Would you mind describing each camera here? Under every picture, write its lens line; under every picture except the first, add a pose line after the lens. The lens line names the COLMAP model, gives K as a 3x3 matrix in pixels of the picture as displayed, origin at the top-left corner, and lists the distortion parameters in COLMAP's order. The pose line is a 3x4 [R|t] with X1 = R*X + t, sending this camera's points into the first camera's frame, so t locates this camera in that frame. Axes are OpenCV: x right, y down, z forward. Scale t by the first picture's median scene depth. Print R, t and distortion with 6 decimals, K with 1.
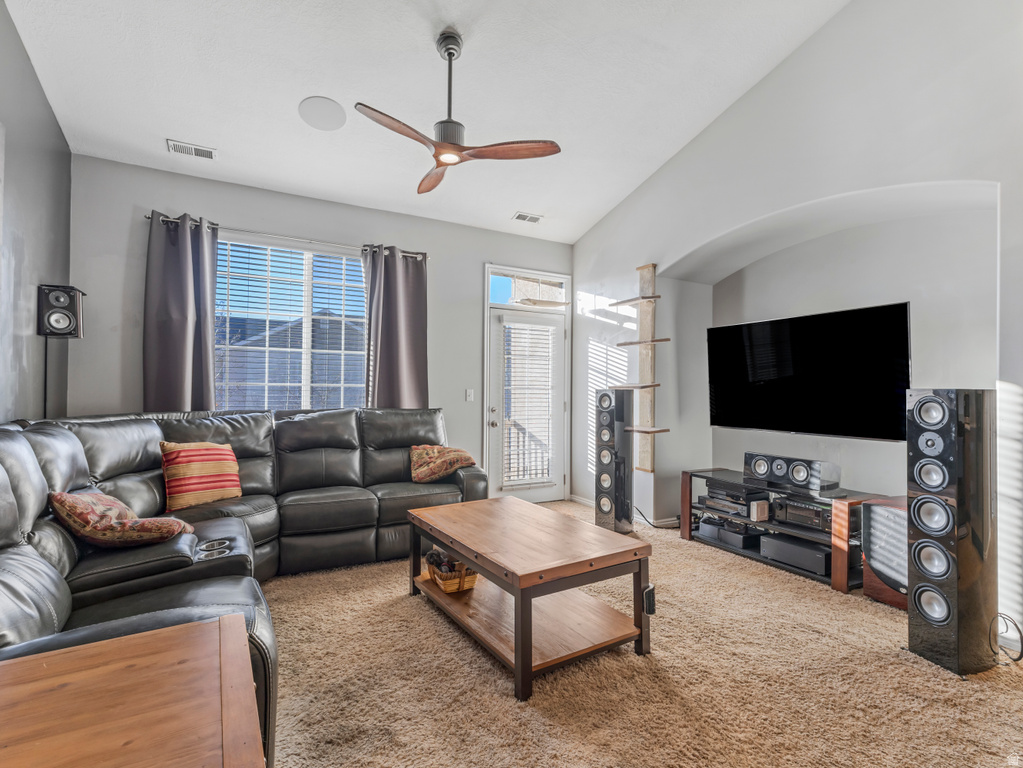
lens RADIAL K [[505.6, 0, 516.0], [0, 505.6, 385.3], [0, 0, 1]] dist [0.014300, -0.000328]
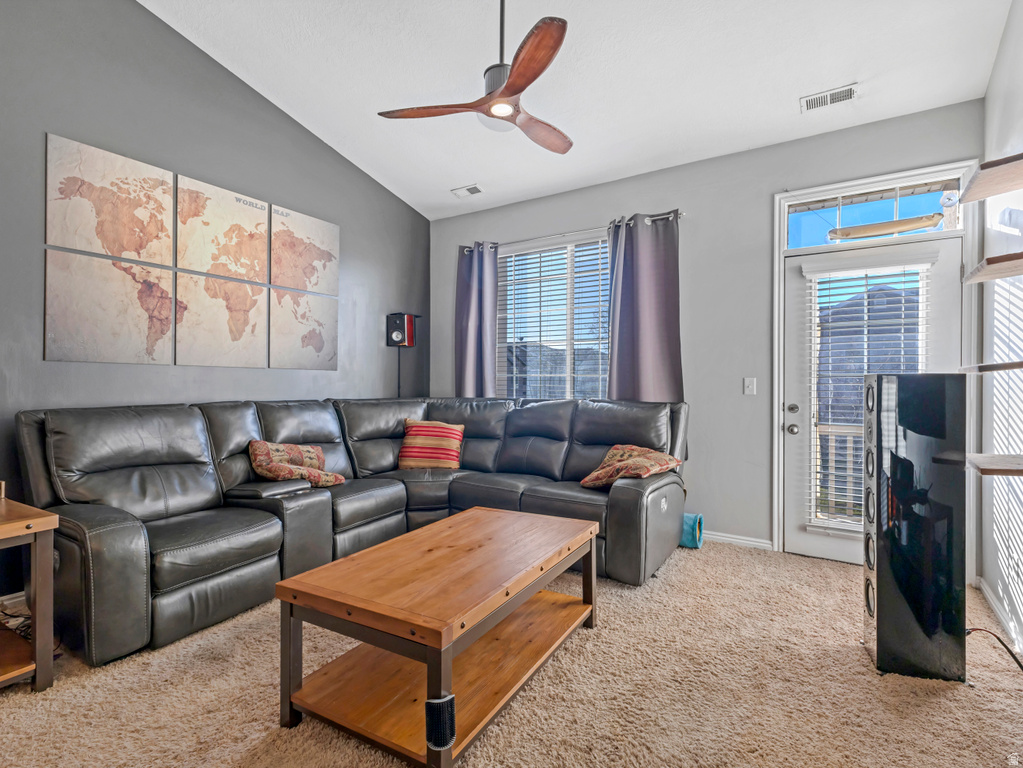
lens RADIAL K [[505.6, 0, 516.0], [0, 505.6, 385.3], [0, 0, 1]] dist [0.014300, -0.000328]
pose [[0.482324, 0.003064, -0.875988, 0.481684], [0.011896, 0.999879, 0.010047, 0.009066], [0.875912, -0.015267, 0.482229, 0.453718]]
